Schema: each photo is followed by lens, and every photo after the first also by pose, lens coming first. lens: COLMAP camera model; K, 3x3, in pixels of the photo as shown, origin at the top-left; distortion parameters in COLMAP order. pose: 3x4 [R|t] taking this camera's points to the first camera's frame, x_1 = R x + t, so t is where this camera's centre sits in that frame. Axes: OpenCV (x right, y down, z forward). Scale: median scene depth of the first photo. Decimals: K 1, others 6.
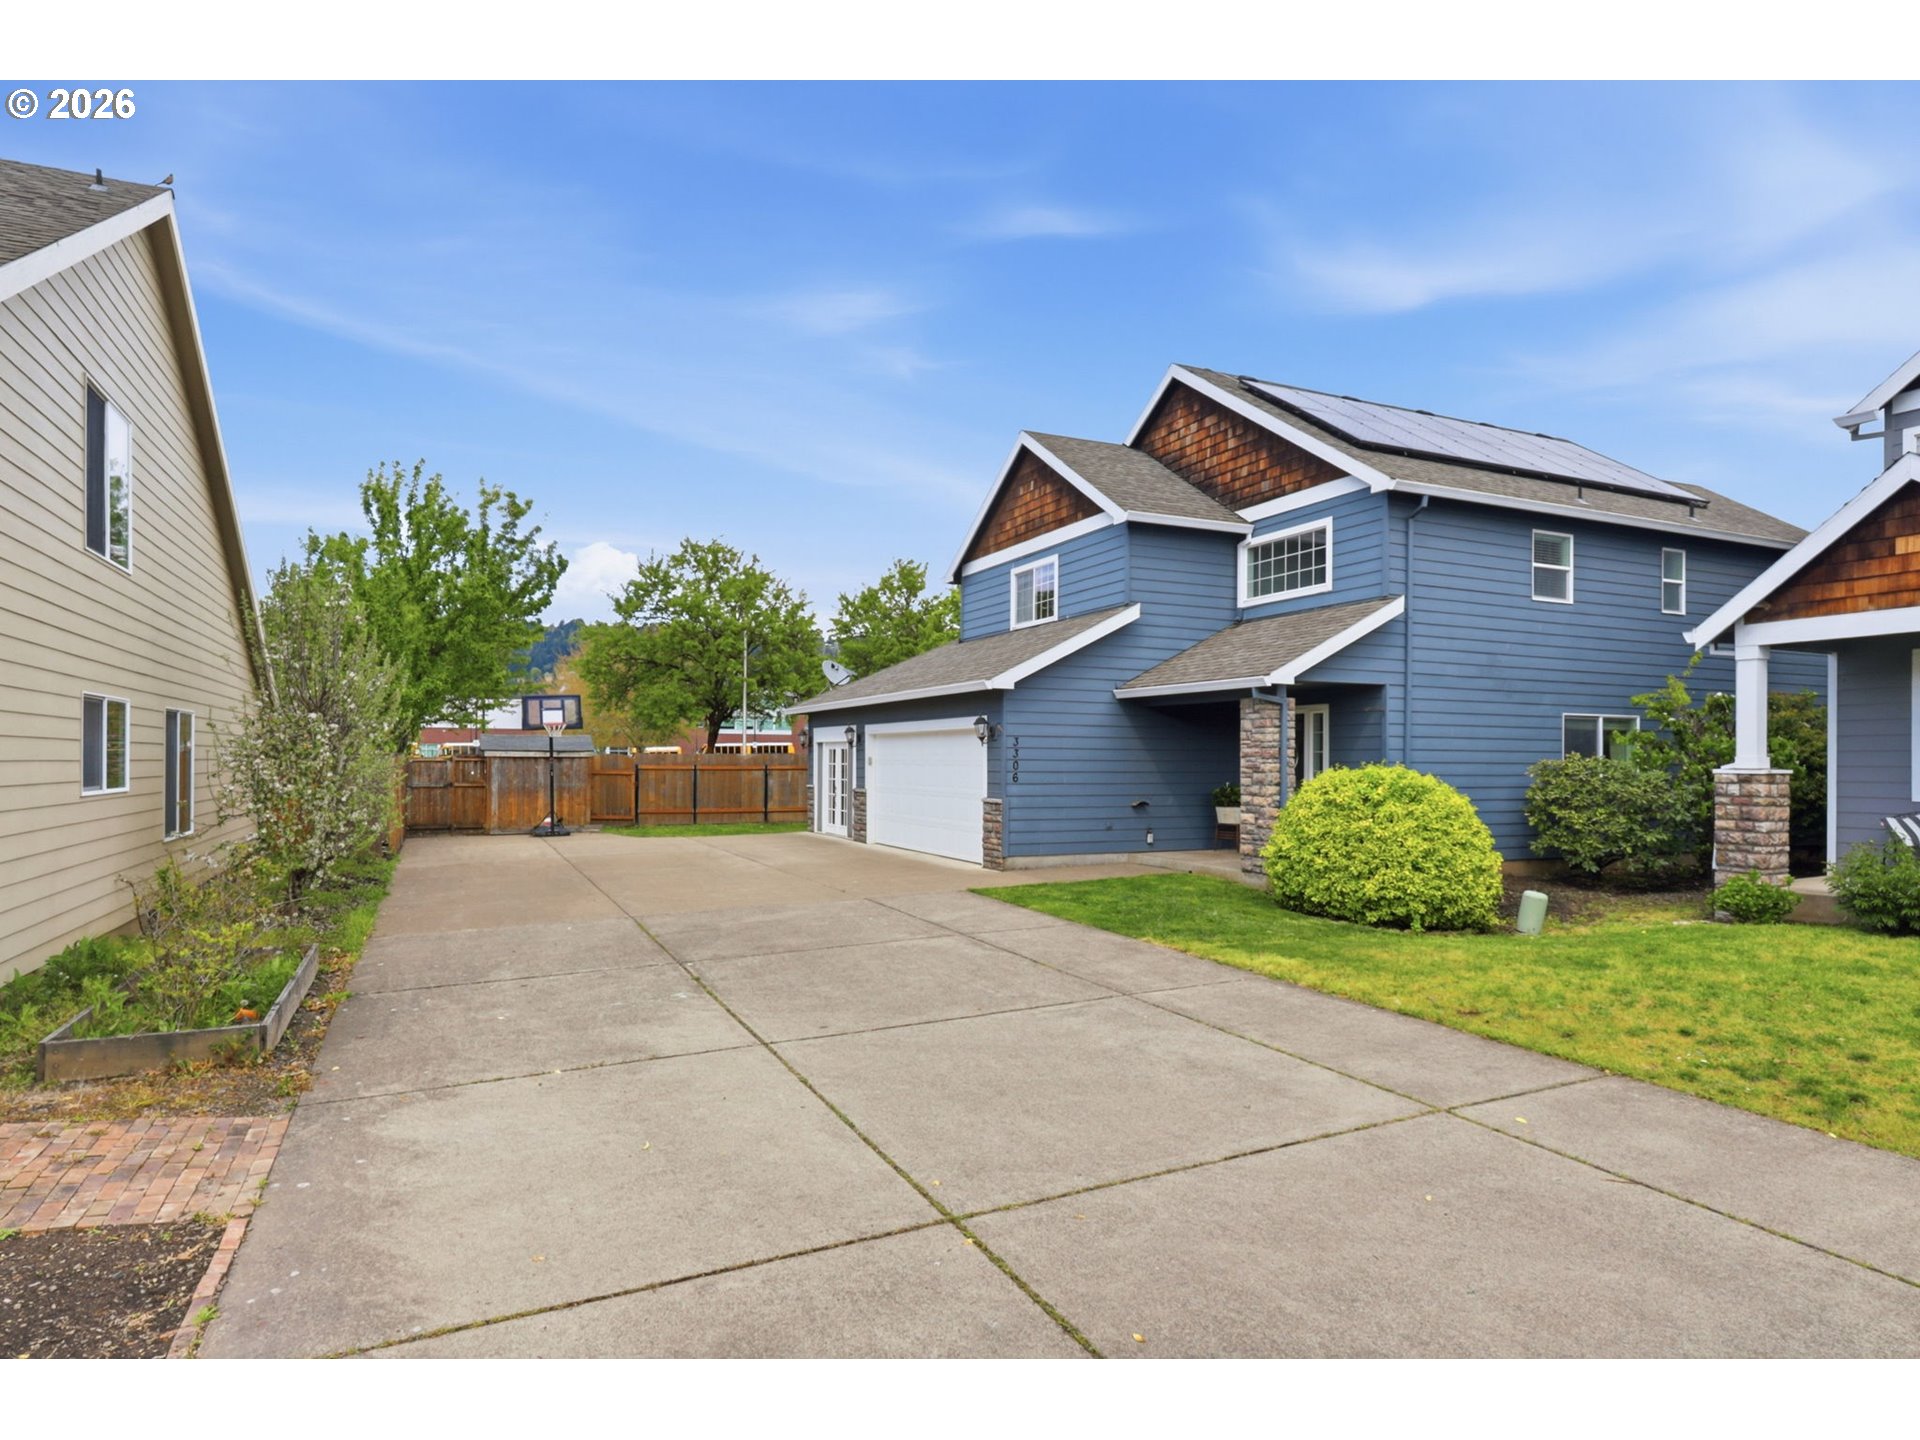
lens RADIAL K [[889.4, 0, 935.8], [0, 889.4, 719.4], [0, 0, 1]] dist [-0.002683, -0.000319]
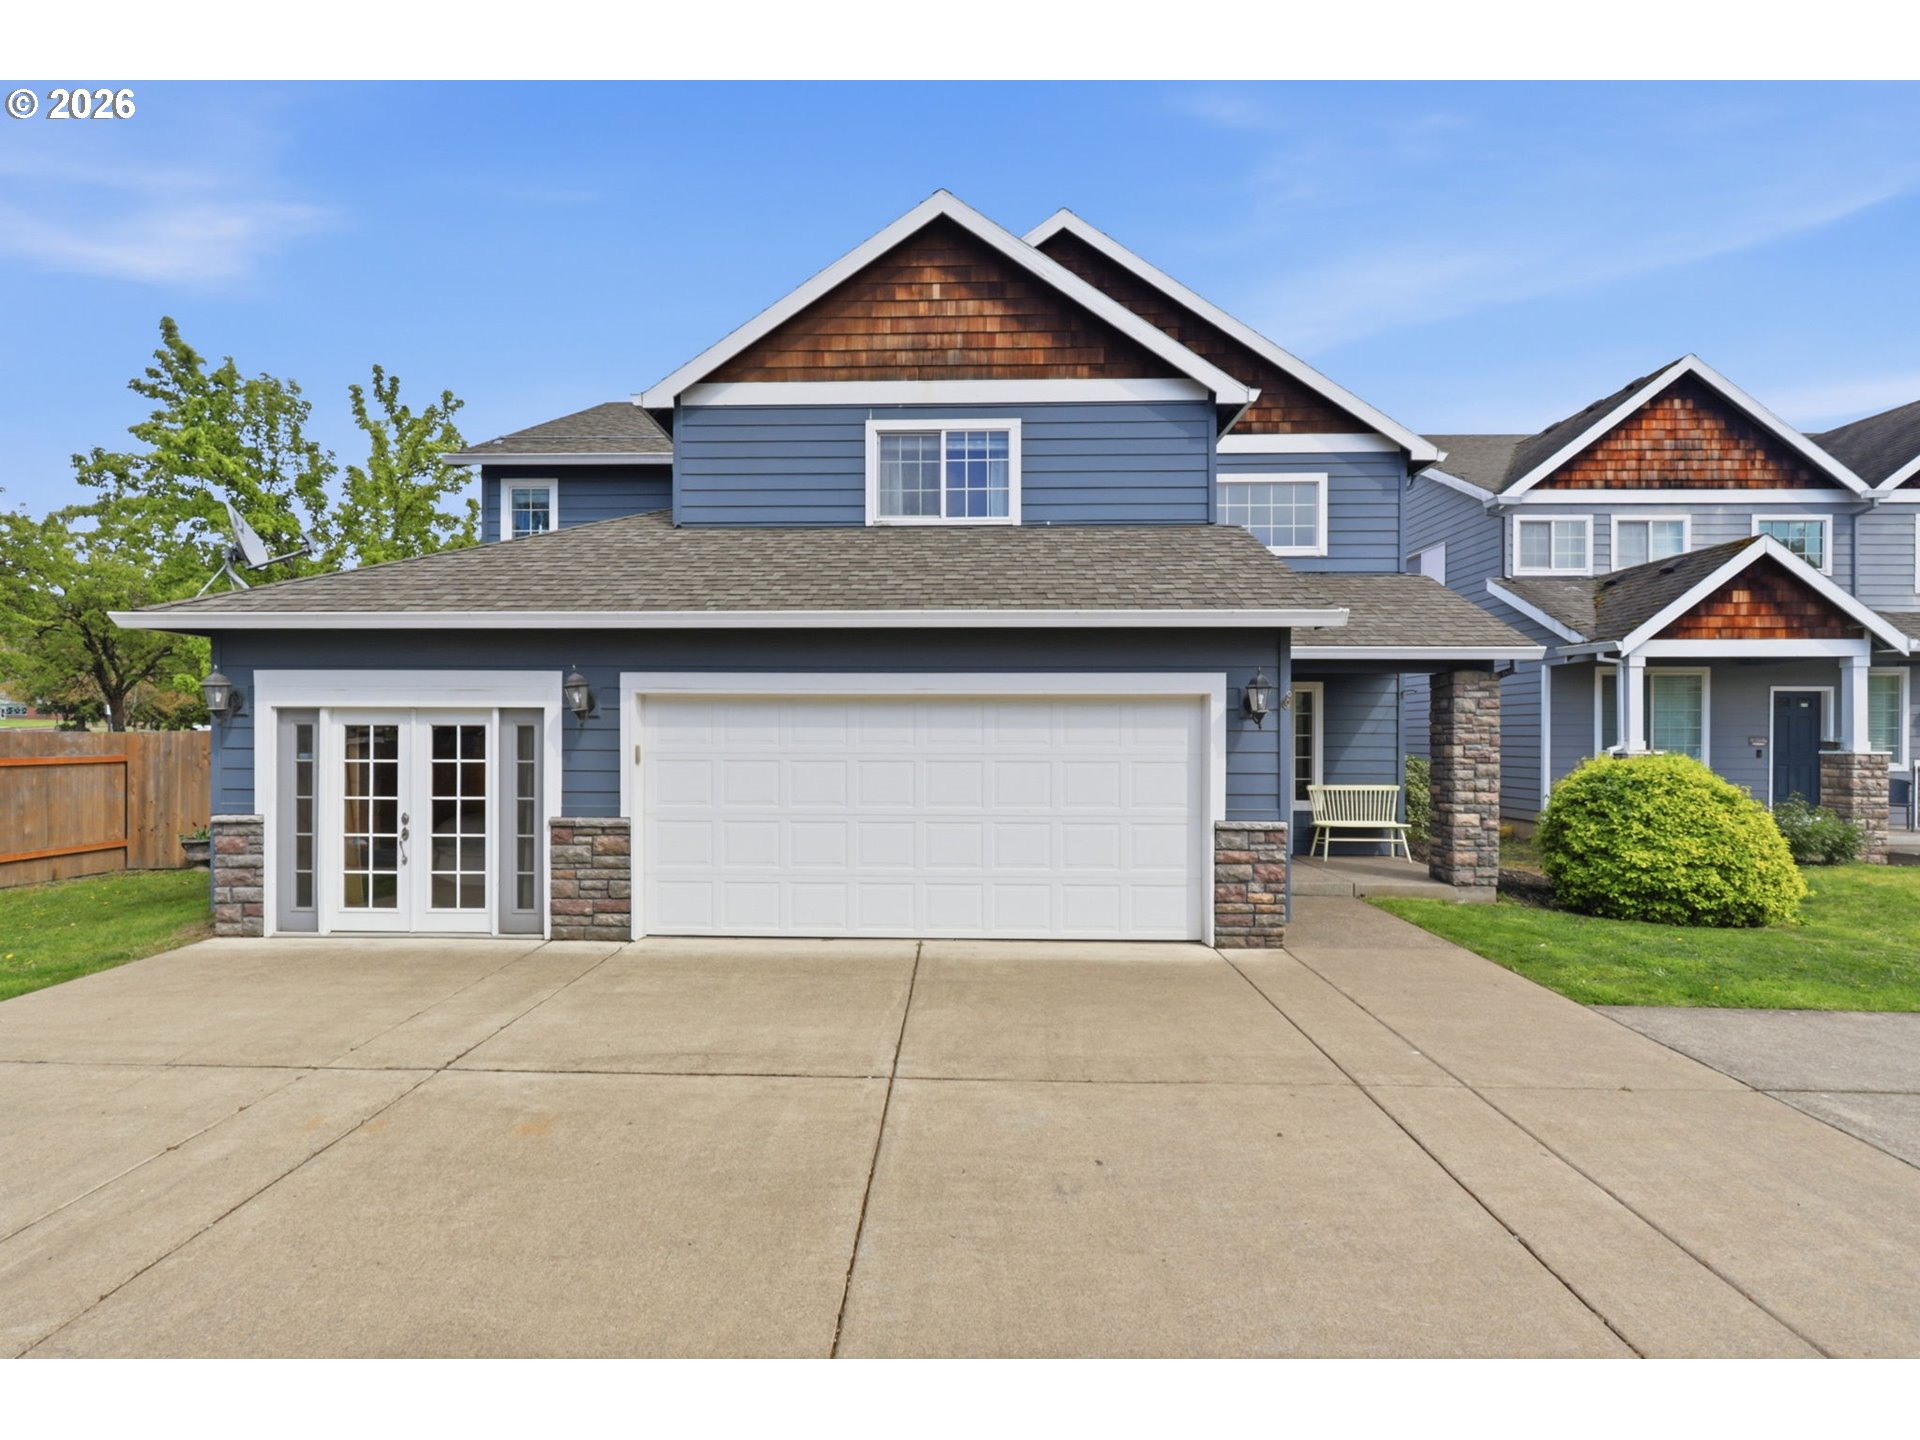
lens RADIAL K [[889.4, 0, 935.8], [0, 889.4, 719.4], [0, 0, 1]] dist [-0.002683, -0.000319]
pose [[0.510661, 0.013402, 0.859677, -0.410410], [-0.037809, 0.999261, 0.006881, 0.022350], [-0.858950, -0.036018, 0.510791, 0.691100]]
